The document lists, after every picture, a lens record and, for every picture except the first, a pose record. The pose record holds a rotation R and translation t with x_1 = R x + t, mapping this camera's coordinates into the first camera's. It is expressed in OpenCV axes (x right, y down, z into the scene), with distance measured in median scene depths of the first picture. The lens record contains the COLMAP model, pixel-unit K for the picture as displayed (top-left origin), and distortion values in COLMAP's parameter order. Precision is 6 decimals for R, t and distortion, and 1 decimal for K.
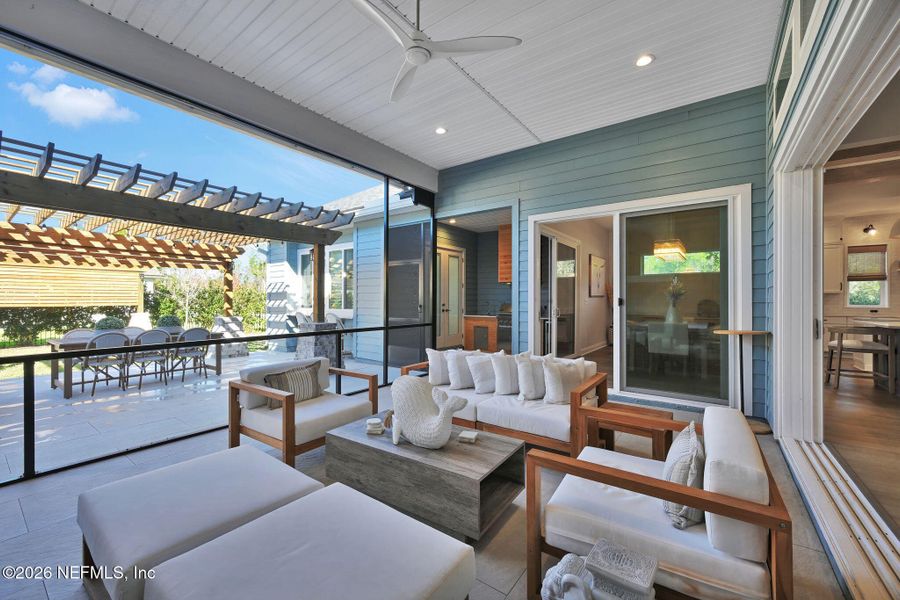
lens RADIAL K [[355.8, 0, 452.1], [0, 355.8, 303.2], [0, 0, 1]] dist [-0.001343, -0.000053]
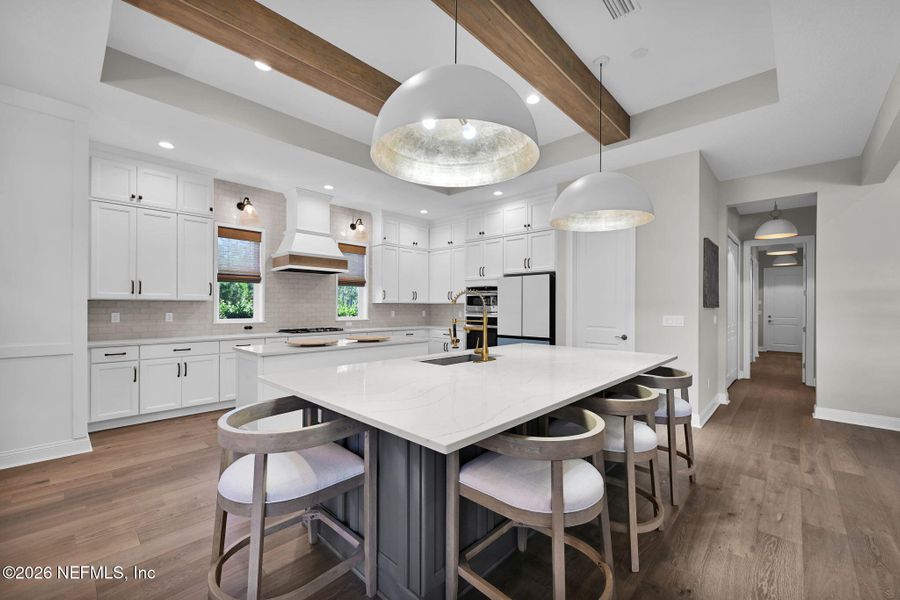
lens RADIAL K [[369.0, 0, 453.6], [0, 369.0, 307.5], [0, 0, 1]] dist [0.000085, 0.000587]
pose [[0.122838, -0.004581, 0.992416, 0.538077], [0.002933, 0.999987, 0.004253, -0.018531], [-0.992422, 0.002388, 0.122850, 0.526696]]
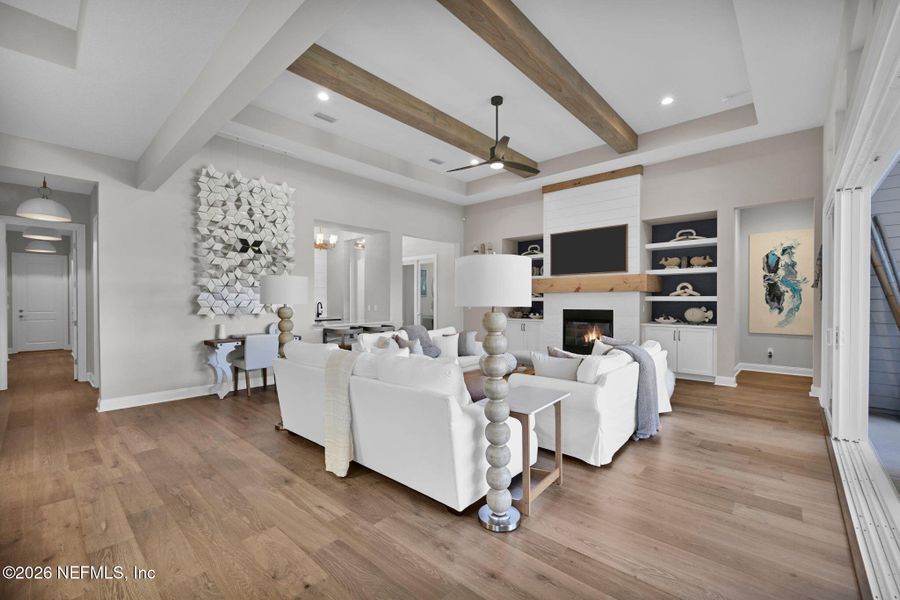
lens RADIAL K [[376.1, 0, 454.0], [0, 376.1, 303.0], [0, 0, 1]] dist [-0.001235, 0.000057]
pose [[-0.994152, -0.002327, 0.107964, 0.575842], [-0.000871, 0.999908, 0.013530, -0.017531], [-0.107985, 0.013357, -0.994063, 0.551211]]
